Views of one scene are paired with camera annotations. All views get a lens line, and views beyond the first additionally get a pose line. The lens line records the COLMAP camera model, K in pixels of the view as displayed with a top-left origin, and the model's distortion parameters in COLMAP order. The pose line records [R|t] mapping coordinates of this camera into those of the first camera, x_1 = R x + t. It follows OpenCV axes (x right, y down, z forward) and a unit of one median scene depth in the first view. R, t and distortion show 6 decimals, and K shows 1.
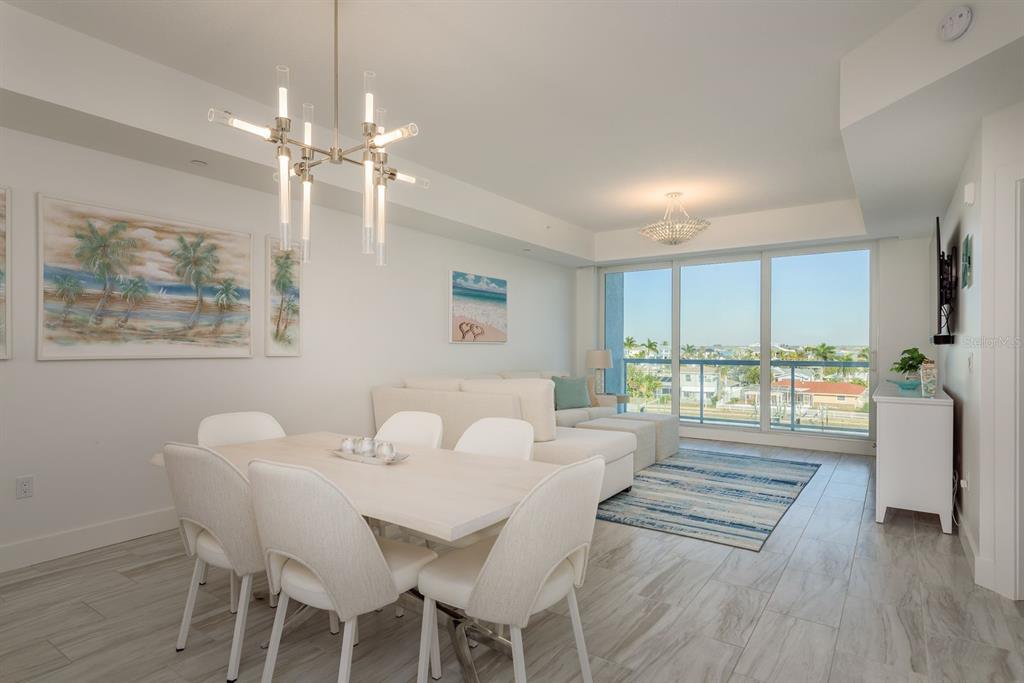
lens RADIAL K [[538.9, 0, 515.5], [0, 538.9, 349.4], [0, 0, 1]] dist [0.025376, -0.015161]
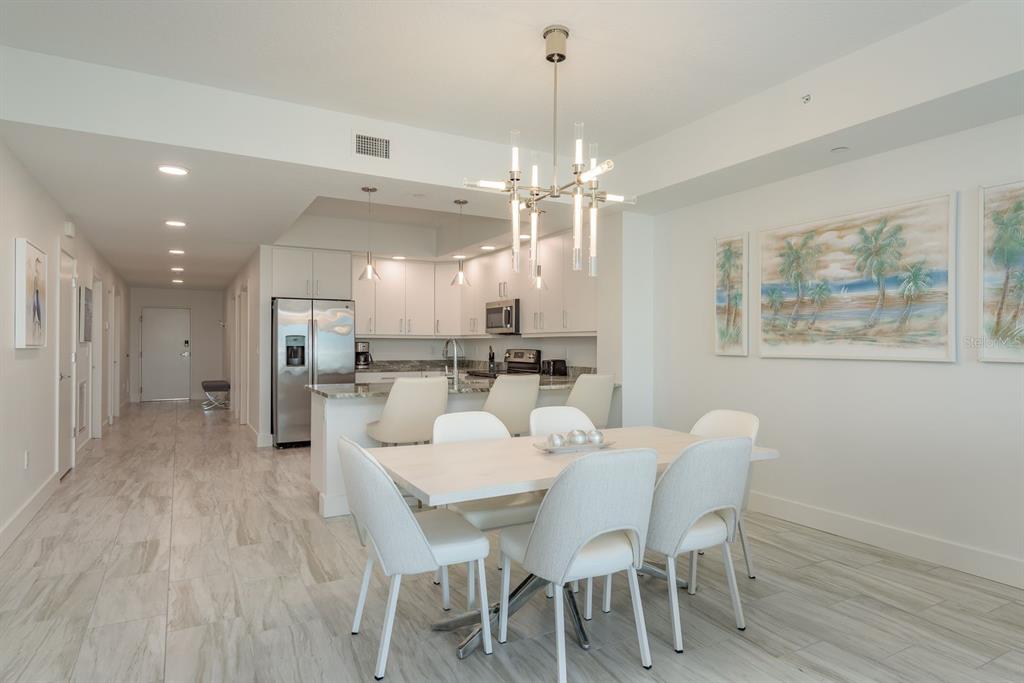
lens RADIAL K [[585.4, 0, 508.6], [0, 585.4, 343.5], [0, 0, 1]] dist [0.008999, 0.000529]
pose [[-0.437635, -0.005596, -0.899135, 0.471988], [-0.007558, 0.999968, -0.002545, -0.003691], [0.899121, 0.005682, -0.437663, 0.775406]]
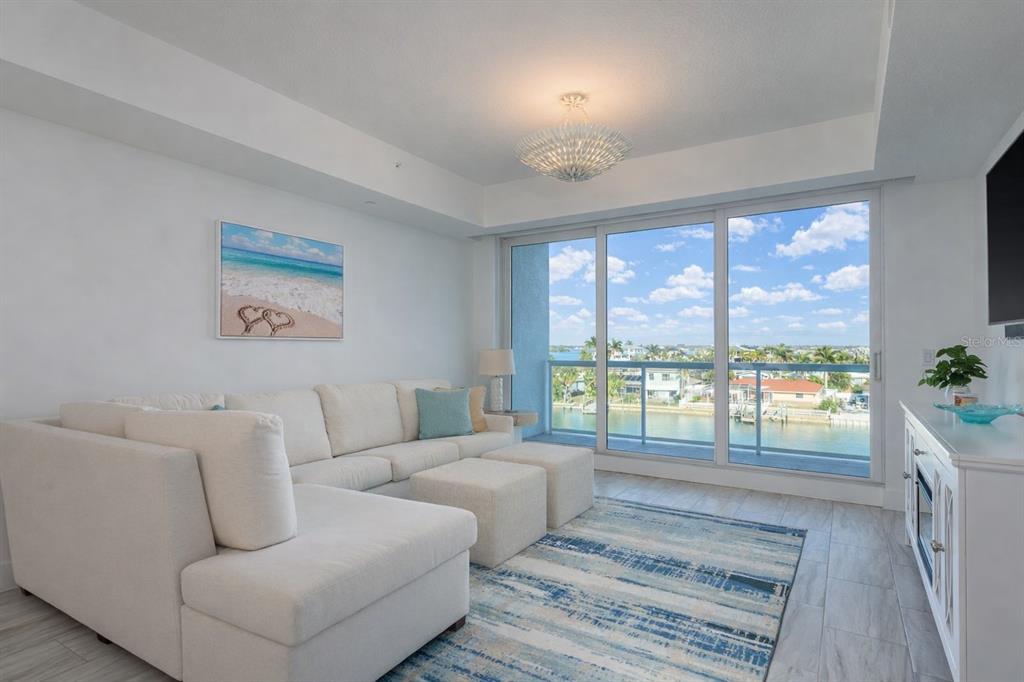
lens RADIAL K [[538.9, 0, 514.5], [0, 538.9, 339.7], [0, 0, 1]] dist [0.025376, -0.015161]
pose [[0.998264, -0.001416, 0.058884, 0.246945], [0.002366, 0.999868, -0.016063, -0.000994], [-0.058853, 0.016174, 0.998136, 0.513529]]
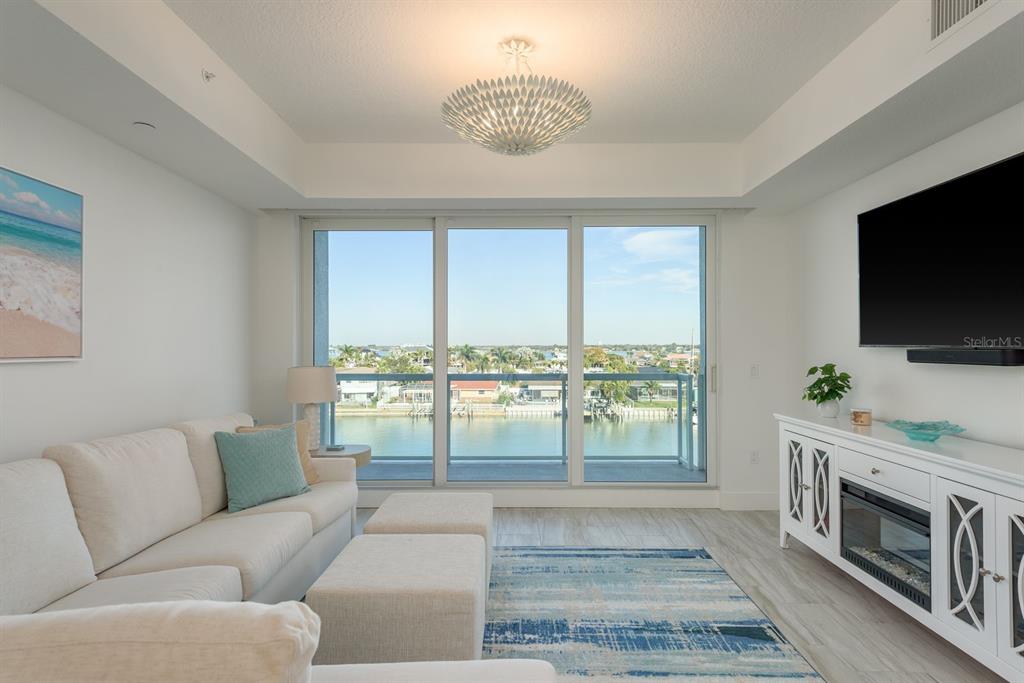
lens RADIAL K [[538.9, 0, 509.8], [0, 538.9, 341.5], [0, 0, 1]] dist [0.025376, -0.015161]
pose [[0.821367, 0.004517, 0.570382, 0.021340], [0.004103, 0.999896, -0.013828, -0.028246], [-0.570385, 0.013698, 0.821263, 0.809441]]
